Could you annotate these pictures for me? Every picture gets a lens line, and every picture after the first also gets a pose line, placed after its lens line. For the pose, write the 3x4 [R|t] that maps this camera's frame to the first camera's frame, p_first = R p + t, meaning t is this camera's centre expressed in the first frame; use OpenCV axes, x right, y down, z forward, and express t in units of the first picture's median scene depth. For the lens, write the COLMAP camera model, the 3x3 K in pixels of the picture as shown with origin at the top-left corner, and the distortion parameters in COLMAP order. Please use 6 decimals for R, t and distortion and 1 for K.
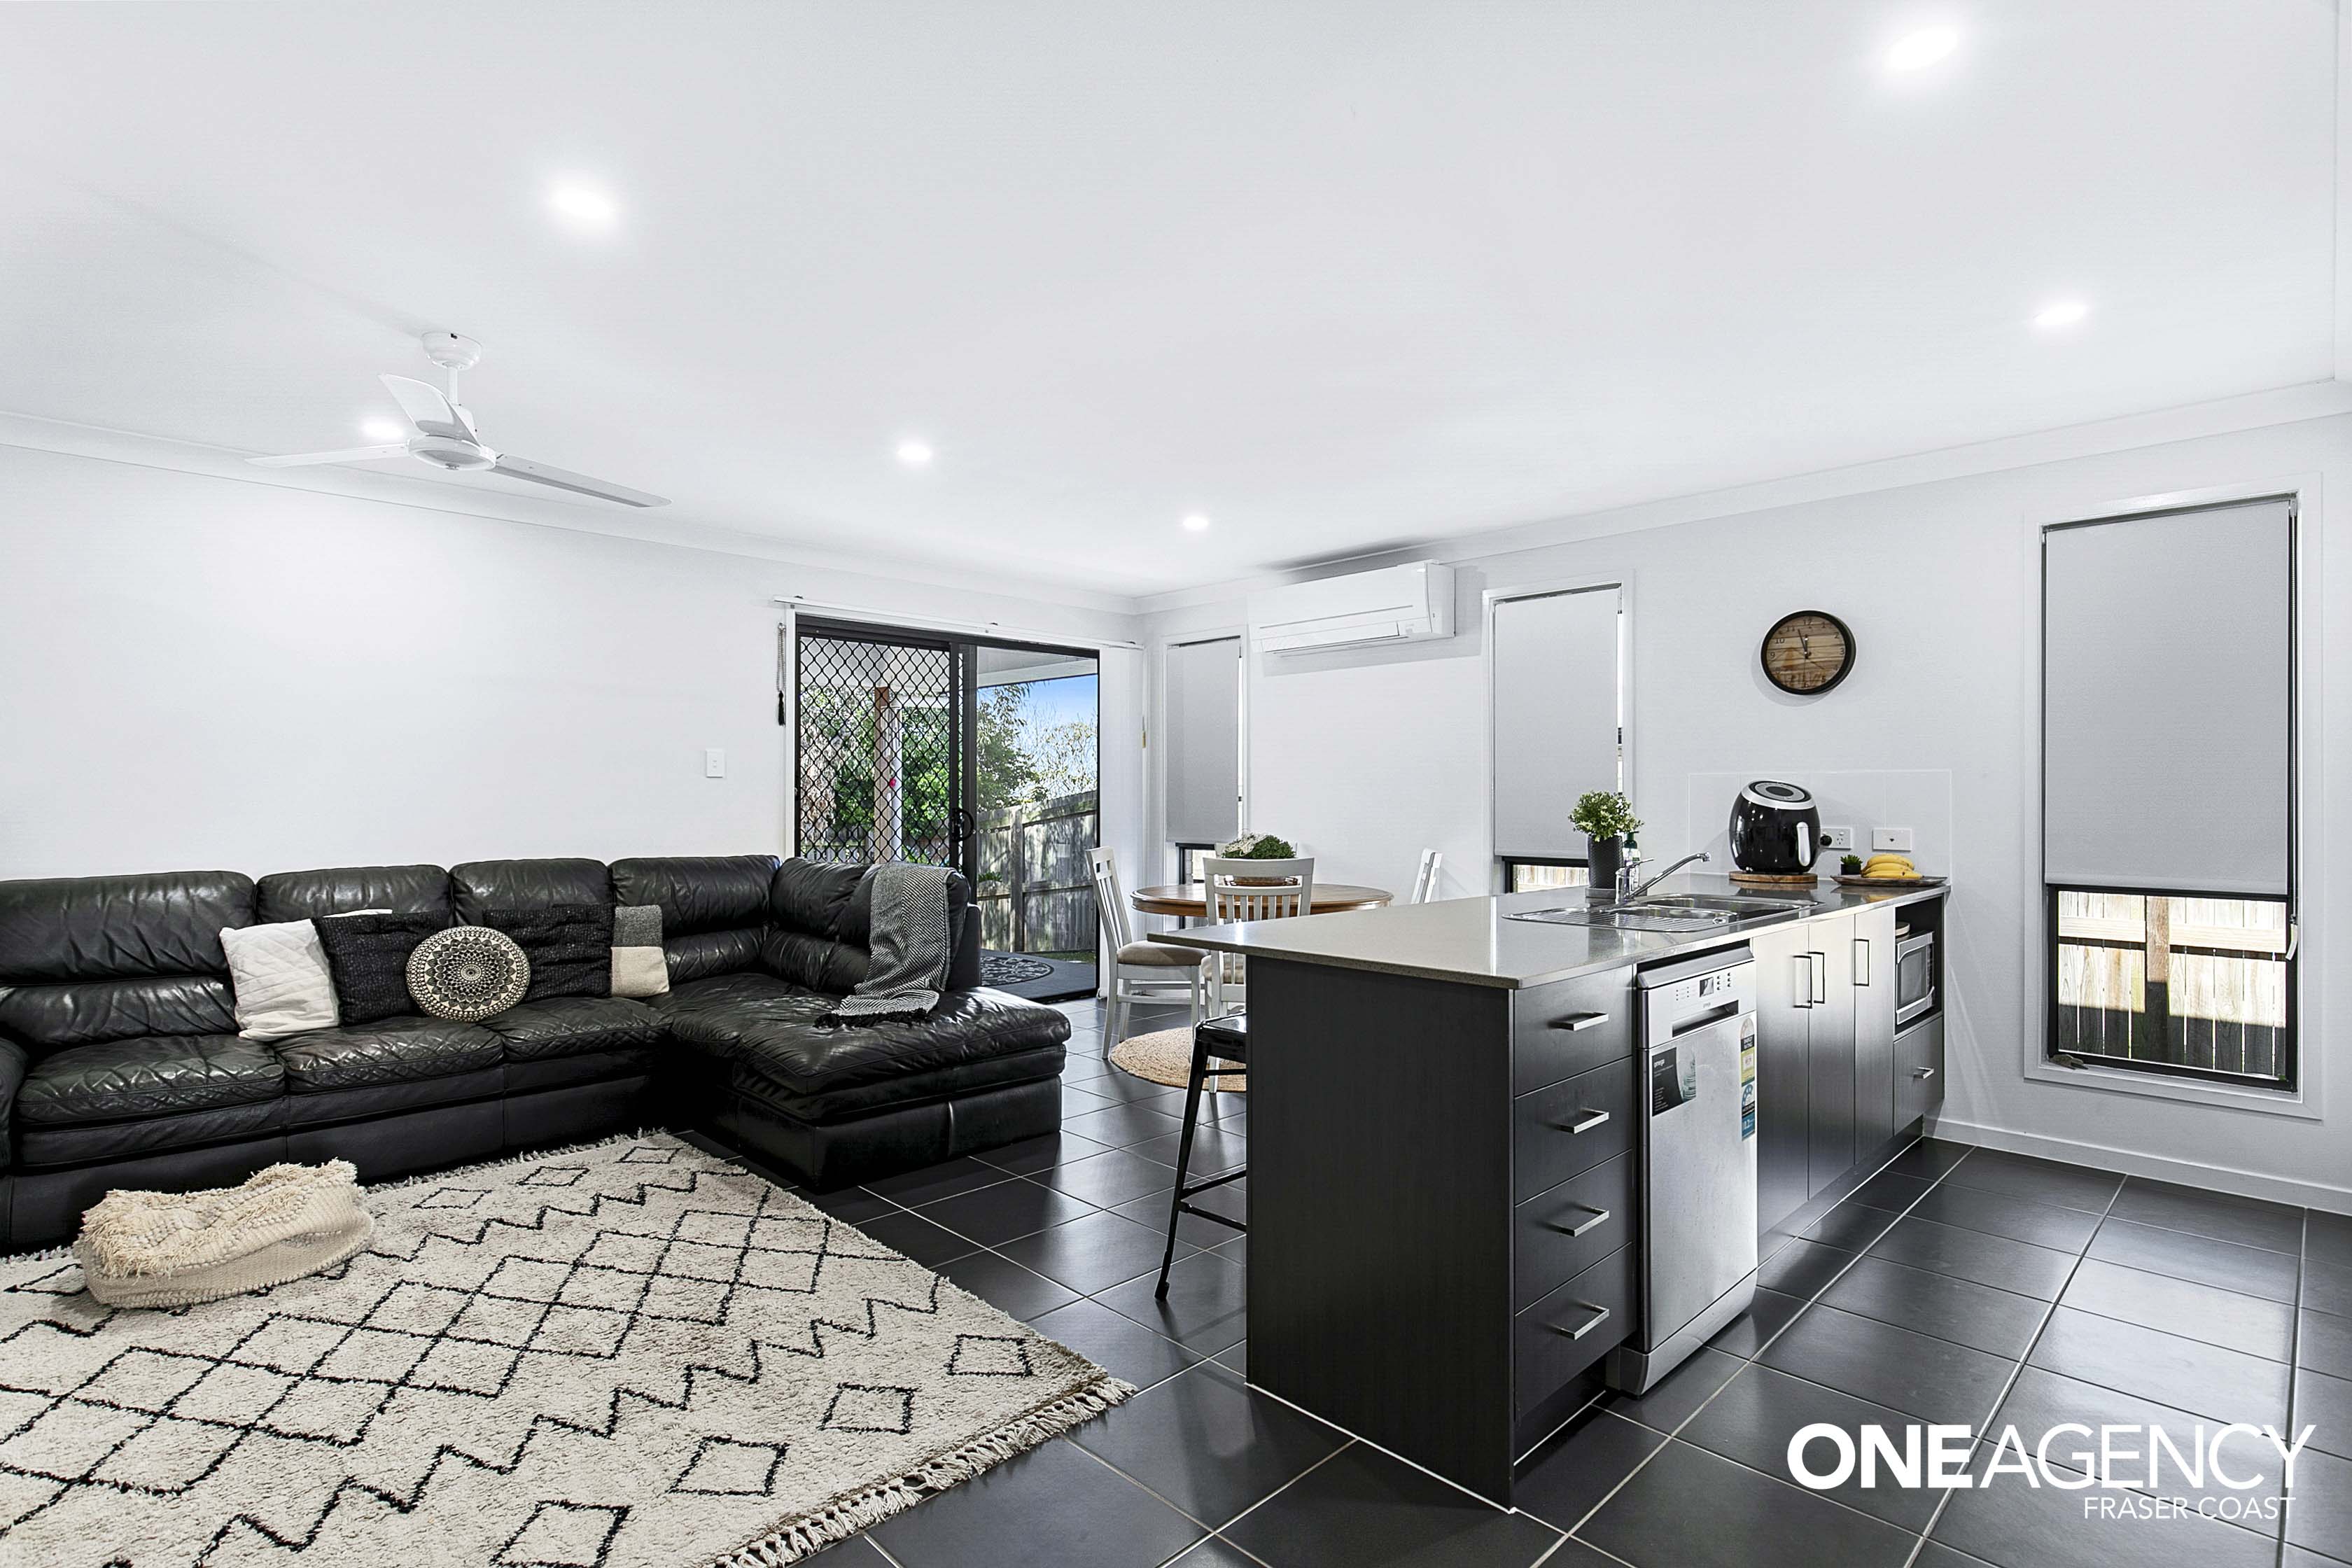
lens RADIAL K [[1154.5, 0, 1200.7], [0, 1154.5, 788.2], [0, 0, 1]] dist [-0.000651, -0.000566]
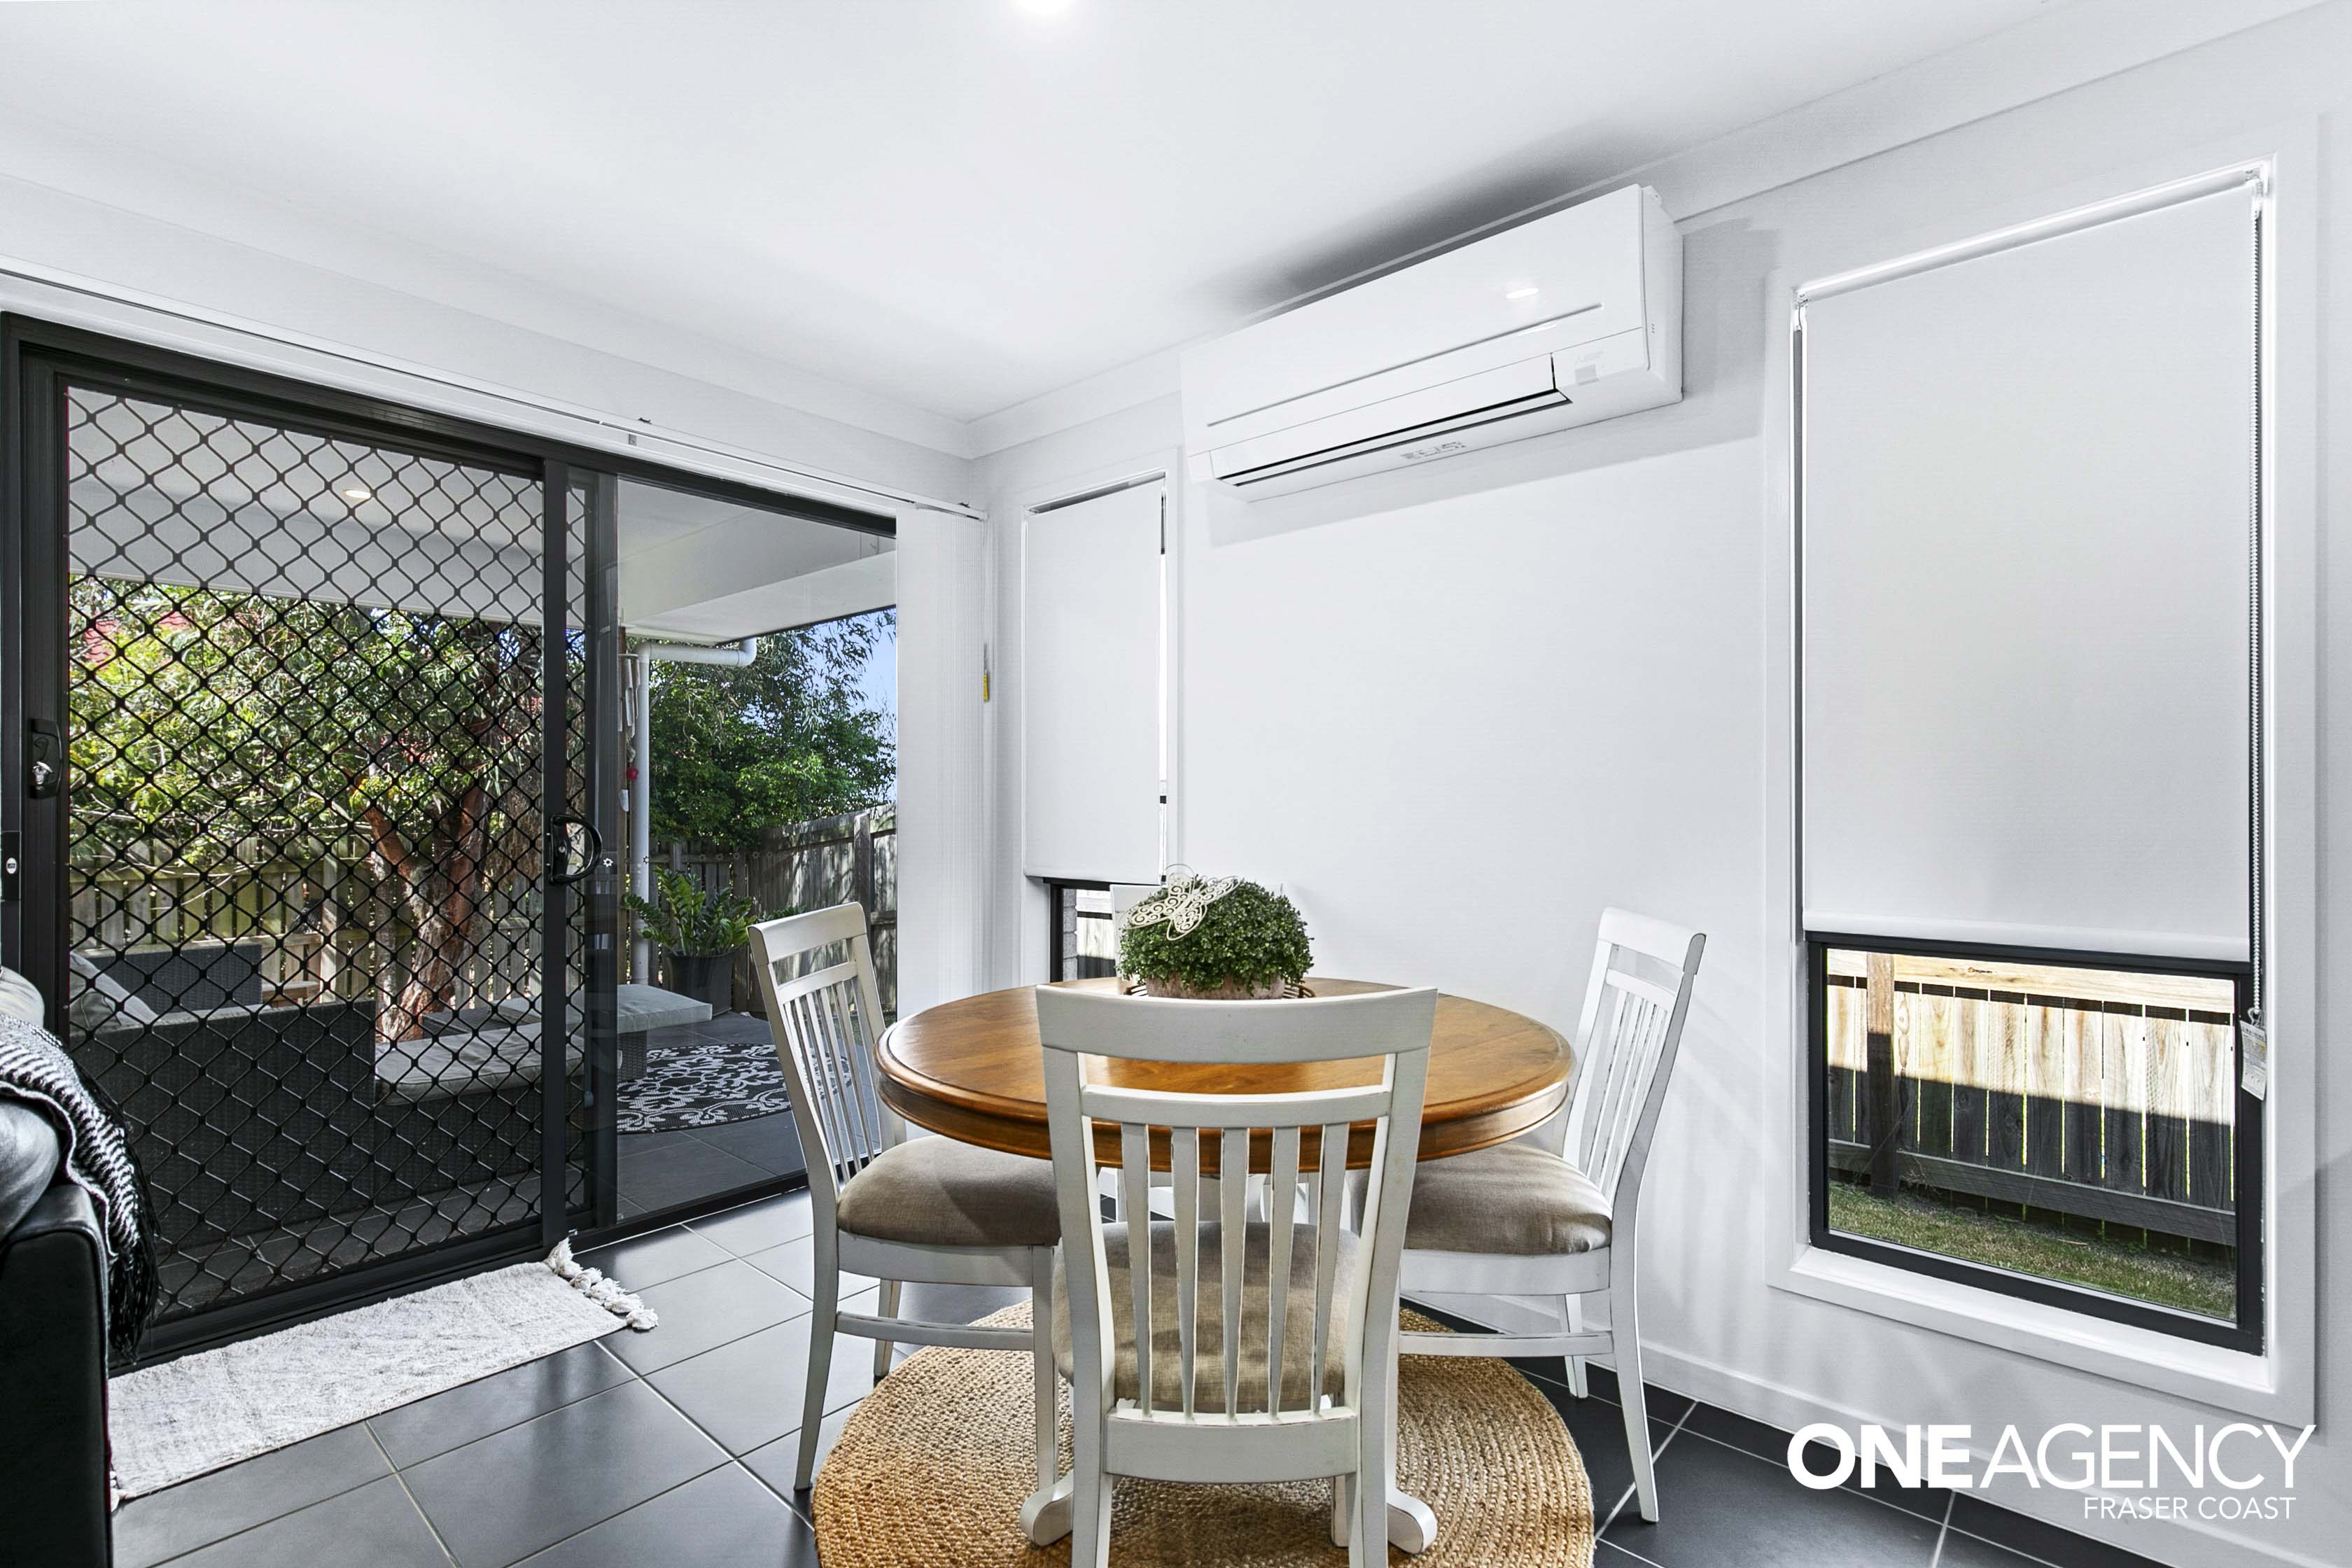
lens RADIAL K [[1064.0, 0, 1177.3], [0, 1064.0, 801.2], [0, 0, 1]] dist [0.008627, -0.000261]
pose [[0.998664, 0.000108, 0.051669, 0.026863], [-0.000490, 0.999973, 0.007381, 0.015260], [-0.051667, -0.007396, 0.998637, 0.913952]]
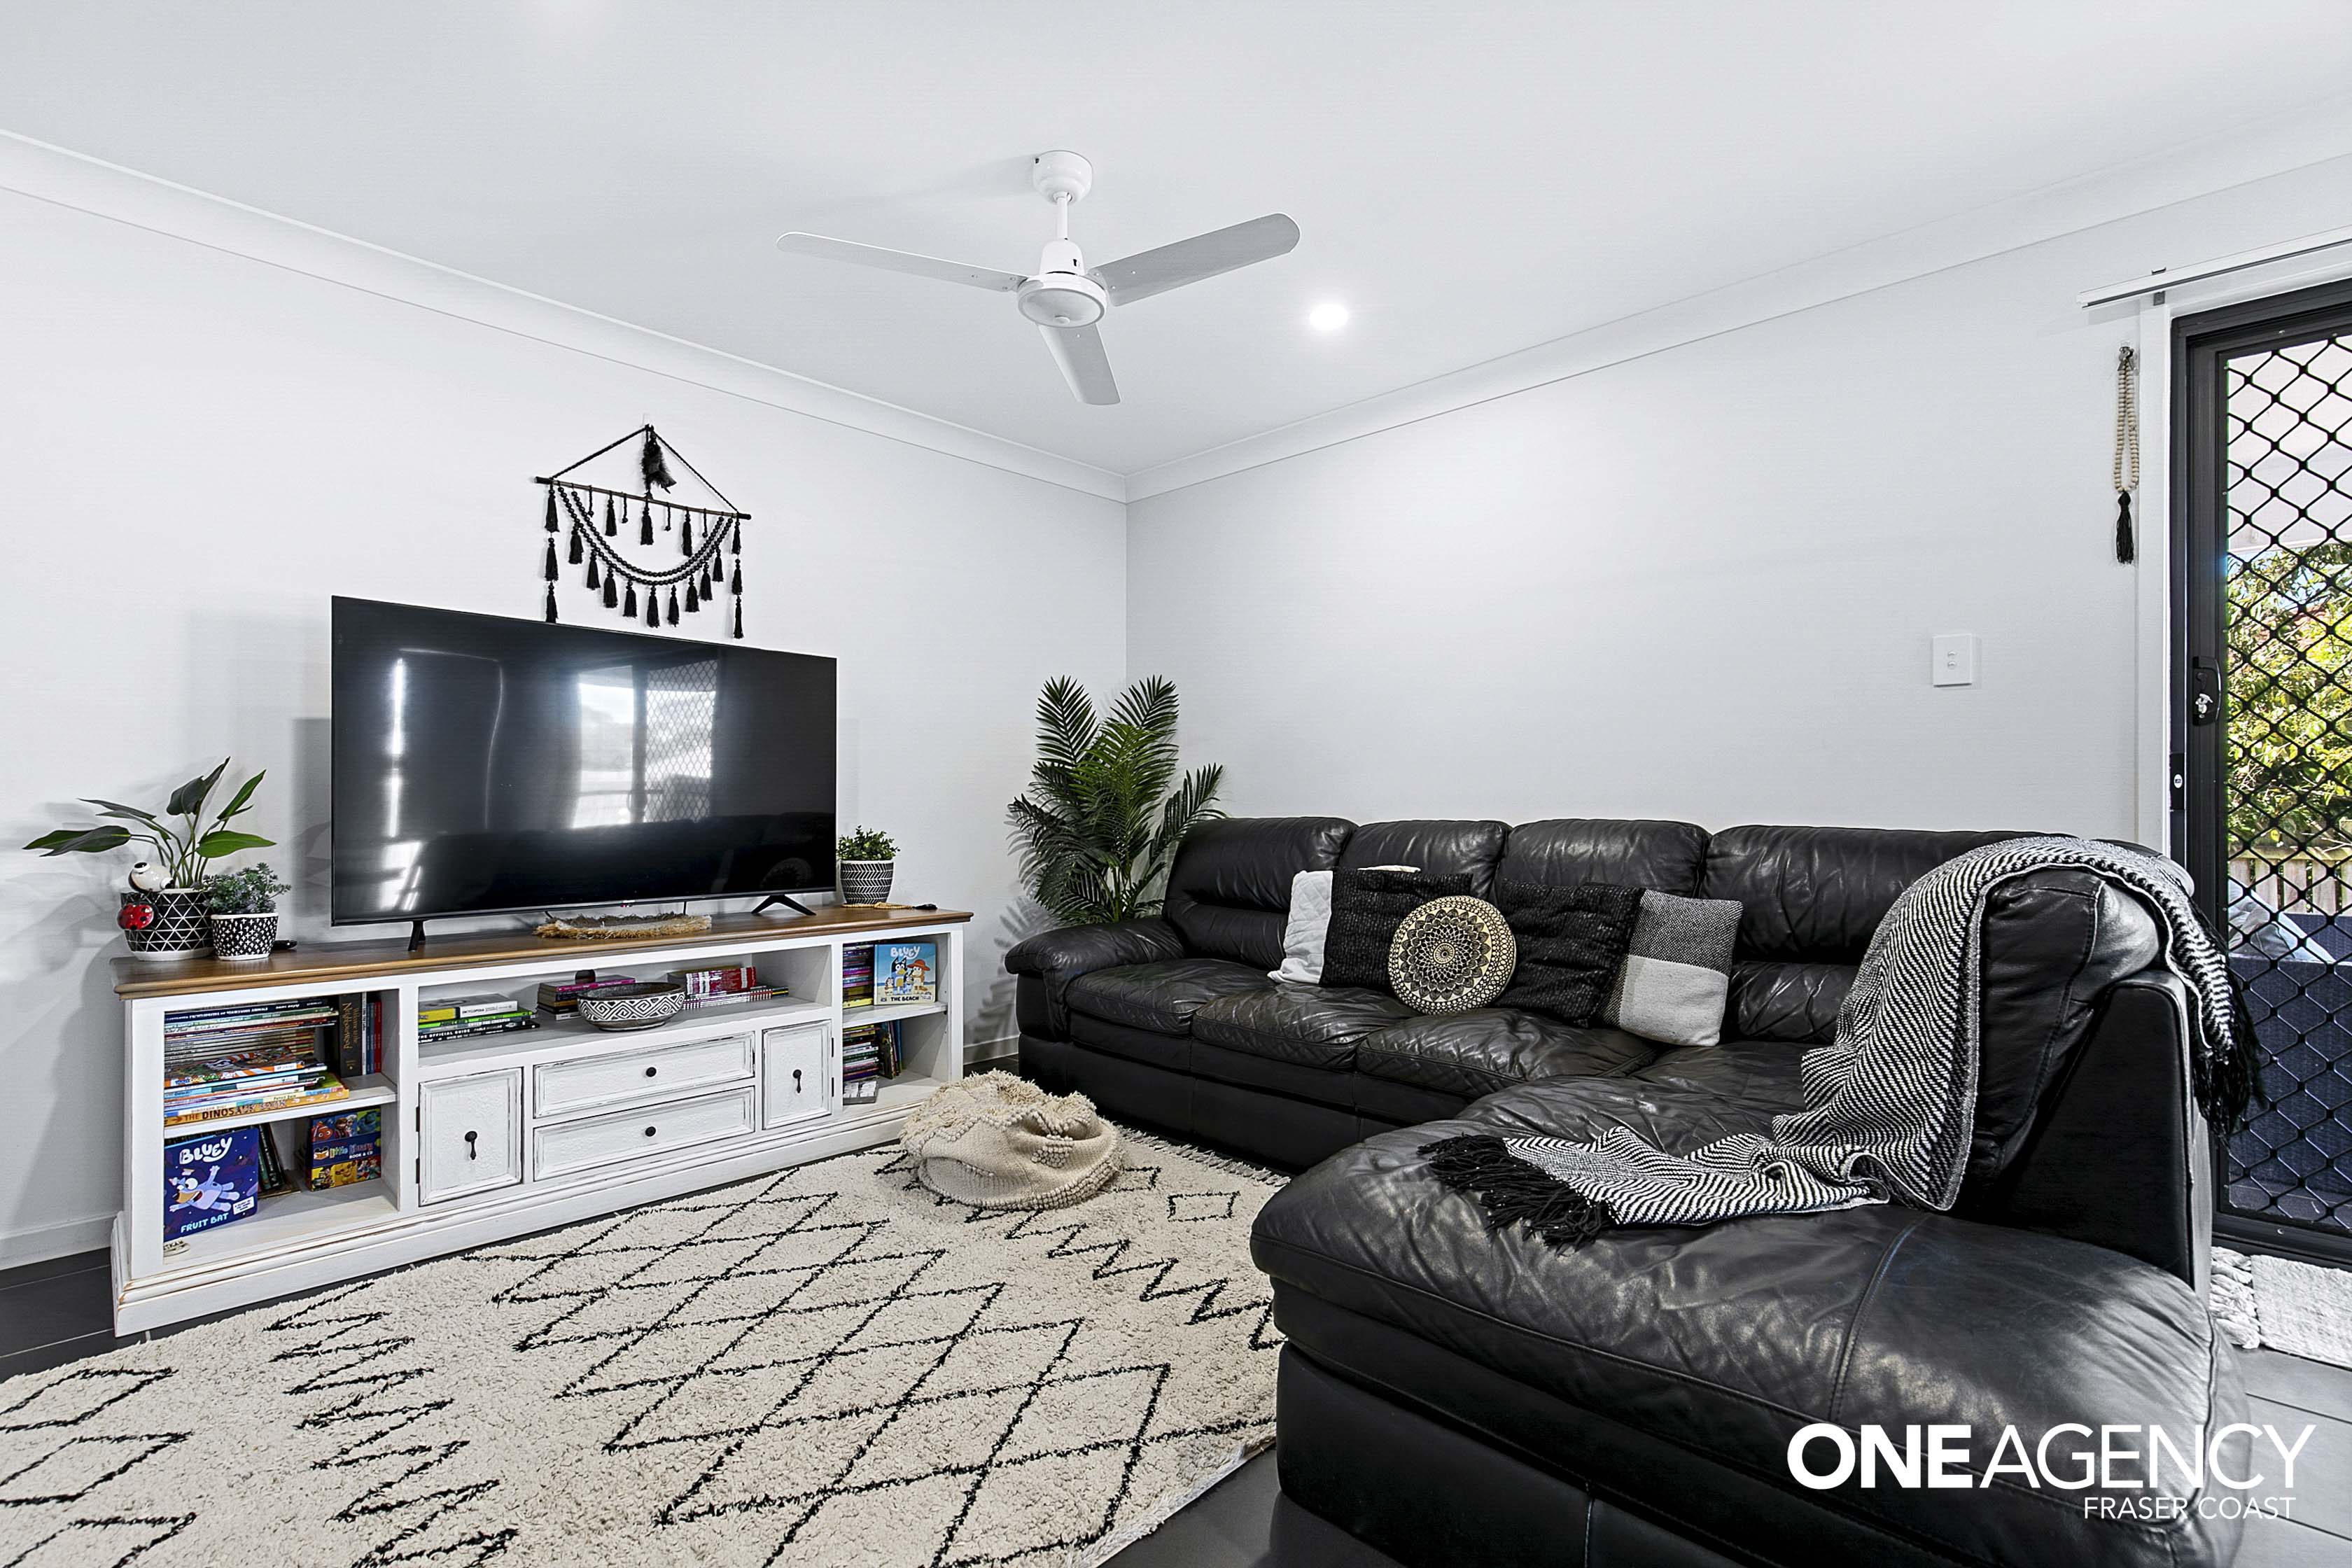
lens RADIAL K [[1064.0, 0, 1177.3], [0, 1064.0, 801.2], [0, 0, 1]] dist [0.008627, -0.000261]
pose [[0.010144, -0.003290, -0.999943, 0.103566], [0.005919, 0.999977, -0.003230, 0.061463], [0.999931, -0.005886, 0.010163, 0.878154]]
